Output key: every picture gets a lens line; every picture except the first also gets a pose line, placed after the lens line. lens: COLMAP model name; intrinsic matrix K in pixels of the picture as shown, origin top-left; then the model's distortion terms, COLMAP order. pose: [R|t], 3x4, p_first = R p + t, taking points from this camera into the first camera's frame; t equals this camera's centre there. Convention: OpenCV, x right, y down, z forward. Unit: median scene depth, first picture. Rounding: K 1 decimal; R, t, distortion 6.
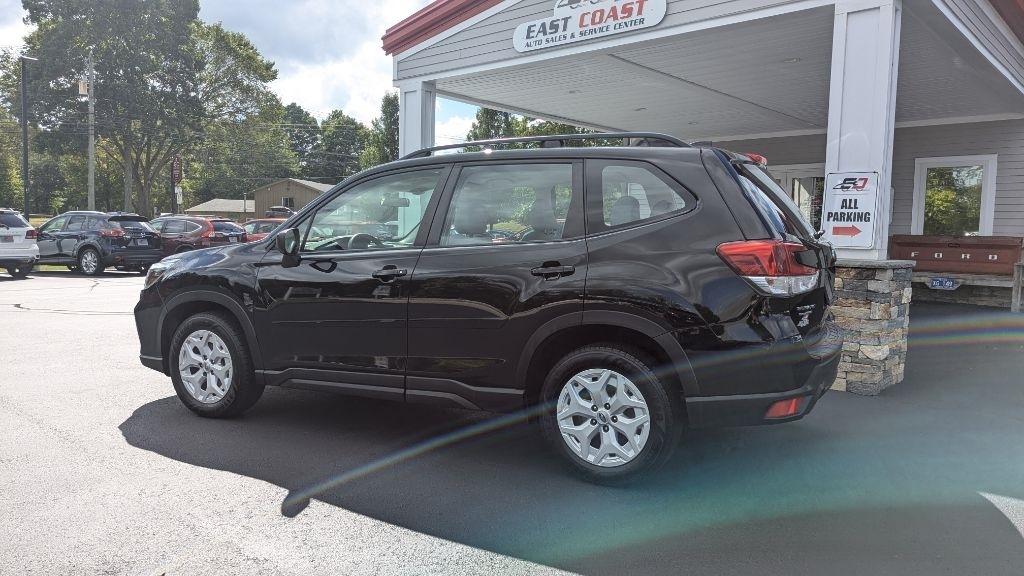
lens RADIAL K [[731.4, 0, 521.7], [0, 731.4, 285.7], [0, 0, 1]] dist [0.042371, -0.023514]
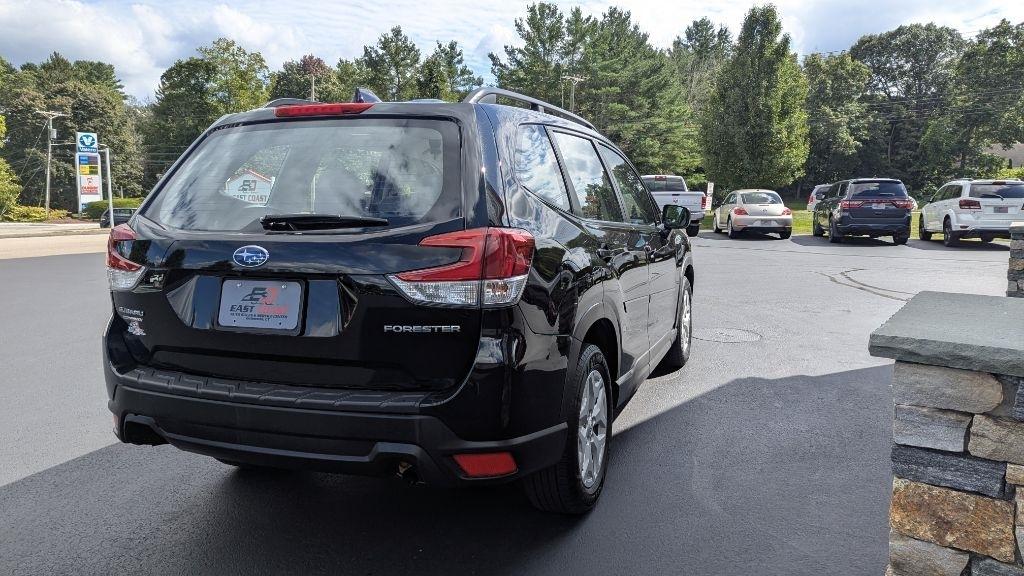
lens RADIAL K [[730.3, 0, 532.2], [0, 730.3, 277.9], [0, 0, 1]] dist [0.061905, -0.054486]
pose [[0.117751, 0.104818, -0.987496, 0.818494], [-0.073406, 0.992612, 0.096608, -0.077279], [0.990326, 0.061112, 0.124575, 0.887742]]
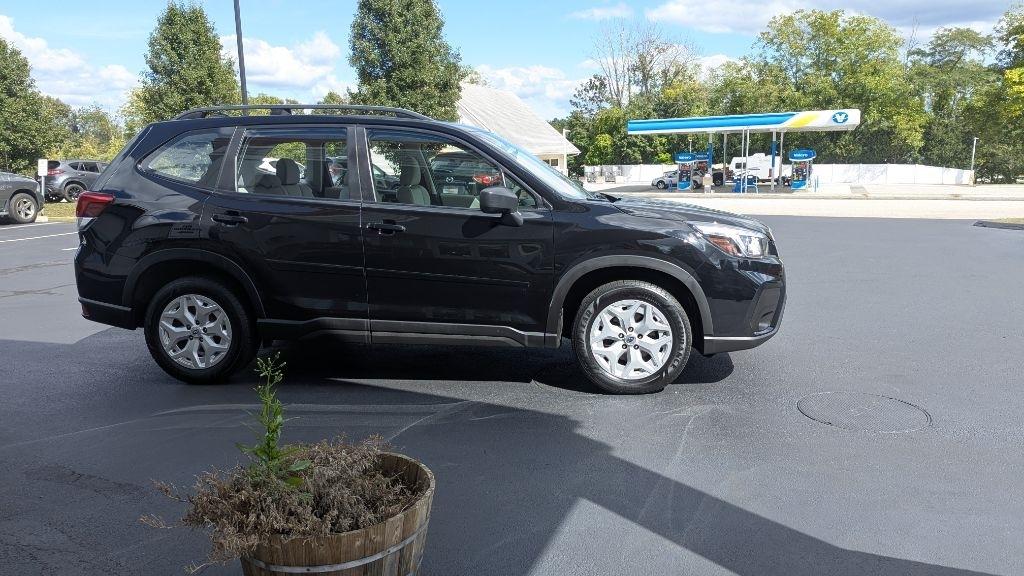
lens RADIAL K [[727.7, 0, 528.3], [0, 727.7, 268.0], [0, 0, 1]] dist [0.066092, -0.059256]
pose [[-0.942293, 0.049012, -0.331182, 0.145194], [-0.023549, 0.977072, 0.211601, -0.179163], [0.333960, 0.207189, -0.919534, 1.983869]]
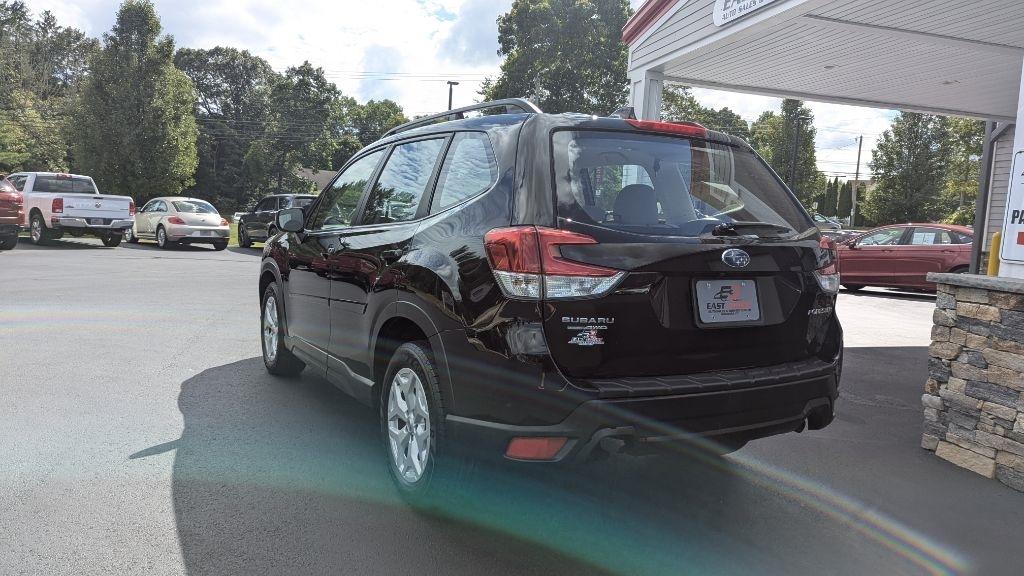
lens RADIAL K [[730.3, 0, 527.6], [0, 730.3, 272.7], [0, 0, 1]] dist [0.061905, -0.054486]
pose [[0.839430, 0.069182, -0.539047, 0.487808], [-0.081477, 0.996675, 0.001035, -0.009349], [0.537326, 0.043051, 0.842275, 0.232881]]
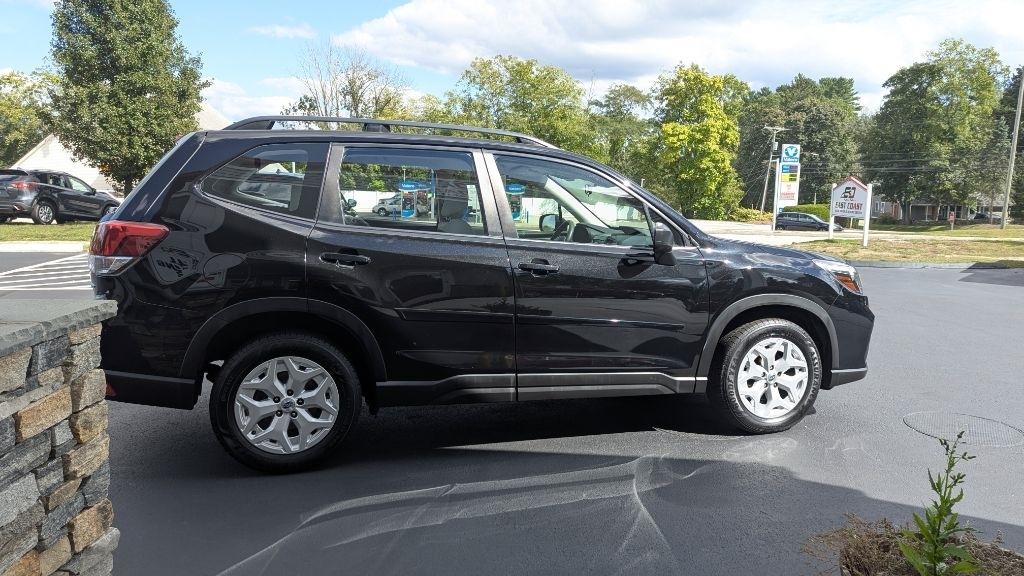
lens RADIAL K [[730.3, 0, 525.2], [0, 730.3, 264.4], [0, 0, 1]] dist [0.061905, -0.054486]
pose [[-0.729052, 0.040959, -0.683232, 0.546377], [-0.083789, 0.985360, 0.148479, -0.154621], [0.679310, 0.165496, -0.714946, 1.656073]]
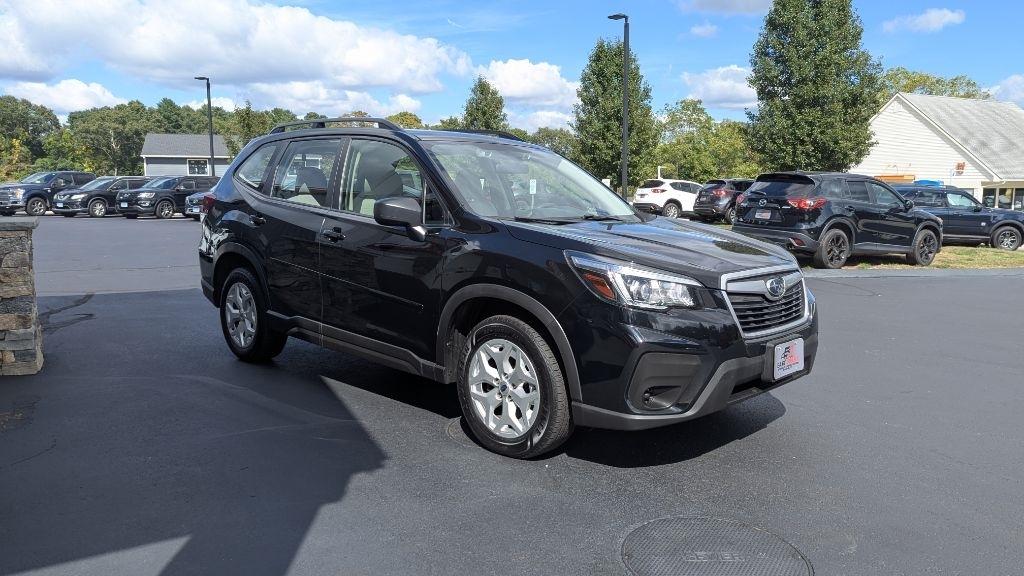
lens RADIAL K [[727.7, 0, 526.4], [0, 727.7, 268.7], [0, 0, 1]] dist [0.066092, -0.059256]
pose [[-0.958081, -0.054167, 0.281330, -0.454702], [-0.000321, 0.982166, 0.188014, -0.164174], [-0.286497, 0.180042, -0.941012, 1.889782]]
